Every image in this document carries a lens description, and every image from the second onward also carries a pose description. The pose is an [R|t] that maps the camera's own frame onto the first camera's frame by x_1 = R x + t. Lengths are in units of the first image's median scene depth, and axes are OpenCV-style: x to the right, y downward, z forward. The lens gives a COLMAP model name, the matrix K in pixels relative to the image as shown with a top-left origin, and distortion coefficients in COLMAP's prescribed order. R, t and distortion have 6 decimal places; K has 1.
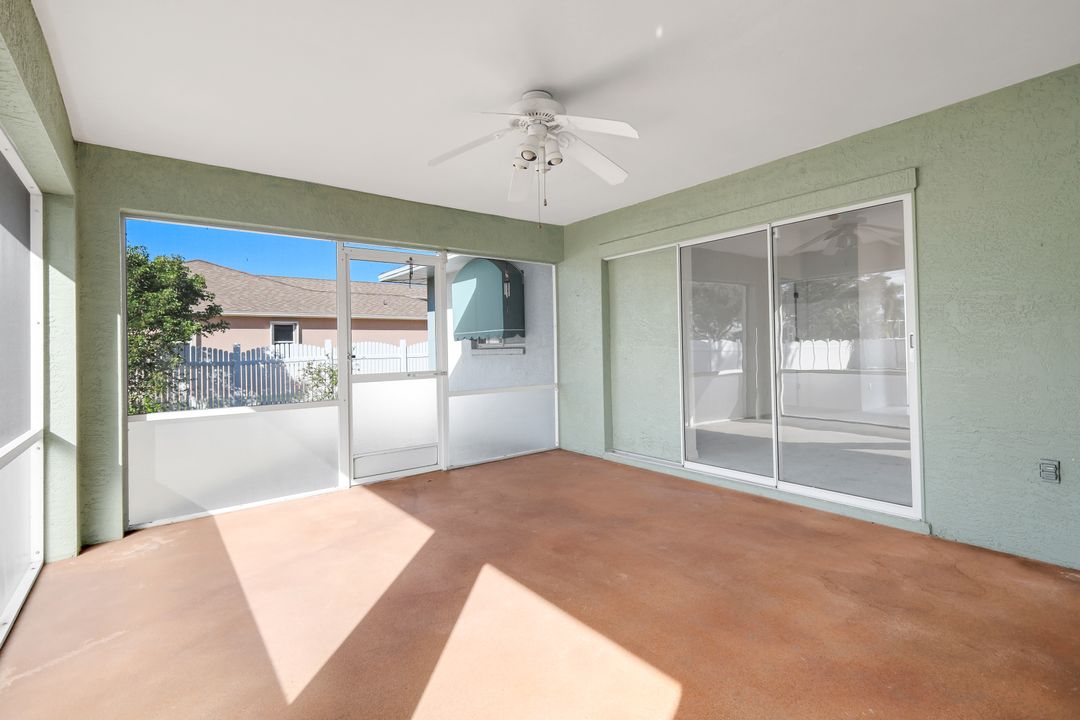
lens RADIAL K [[503.0, 0, 546.9], [0, 503.0, 341.6], [0, 0, 1]] dist [0.010993, -0.000106]
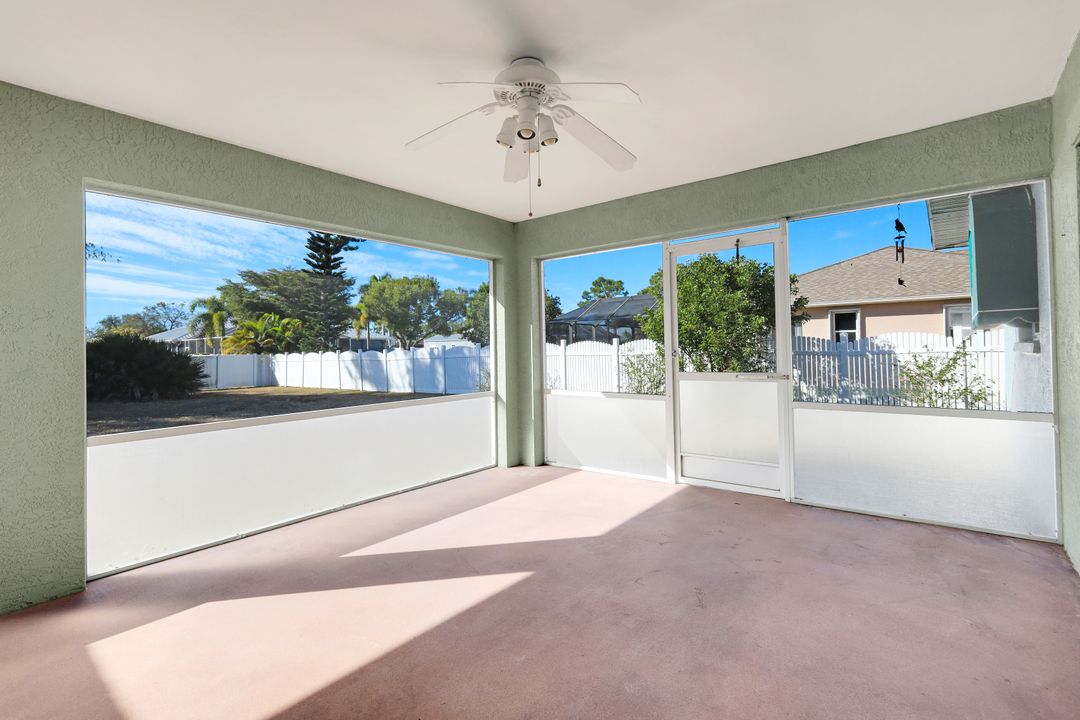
lens RADIAL K [[502.9, 0, 545.8], [0, 502.9, 343.6], [0, 0, 1]] dist [-0.001766, -0.000183]
pose [[0.229387, 0.005790, -0.973318, 0.470906], [0.027804, 0.999535, 0.012499, -0.008897], [0.972938, -0.029930, 0.229120, 0.463761]]
